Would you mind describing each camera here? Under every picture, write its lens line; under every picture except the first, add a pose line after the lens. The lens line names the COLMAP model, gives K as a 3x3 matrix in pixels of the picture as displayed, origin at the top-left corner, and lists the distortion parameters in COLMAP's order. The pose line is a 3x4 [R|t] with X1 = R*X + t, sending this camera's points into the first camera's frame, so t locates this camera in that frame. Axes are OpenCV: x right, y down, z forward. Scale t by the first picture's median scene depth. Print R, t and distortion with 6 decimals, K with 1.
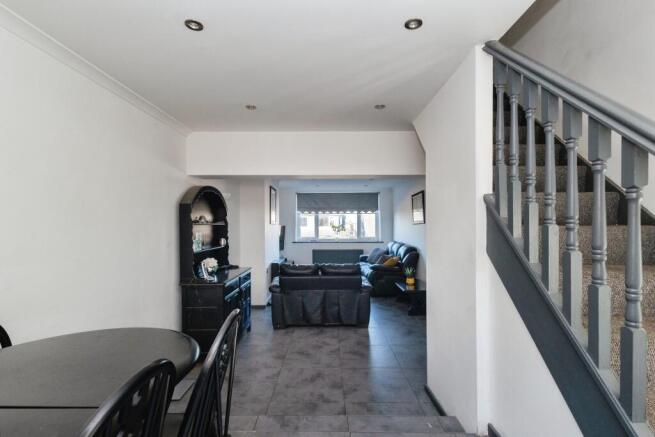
lens RADIAL K [[309.3, 0, 331.3], [0, 309.3, 218.3], [0, 0, 1]] dist [0.000861, 0.000101]
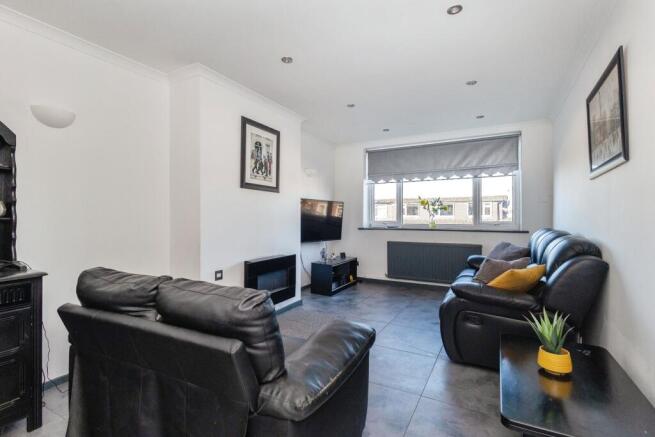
lens RADIAL K [[309.3, 0, 331.3], [0, 309.3, 218.3], [0, 0, 1]] dist [0.000861, 0.000101]
pose [[0.874853, -0.000246, -0.484389, 0.132580], [0.012957, 0.999654, 0.022894, 0.040480], [0.484215, -0.026305, 0.874553, 0.411138]]
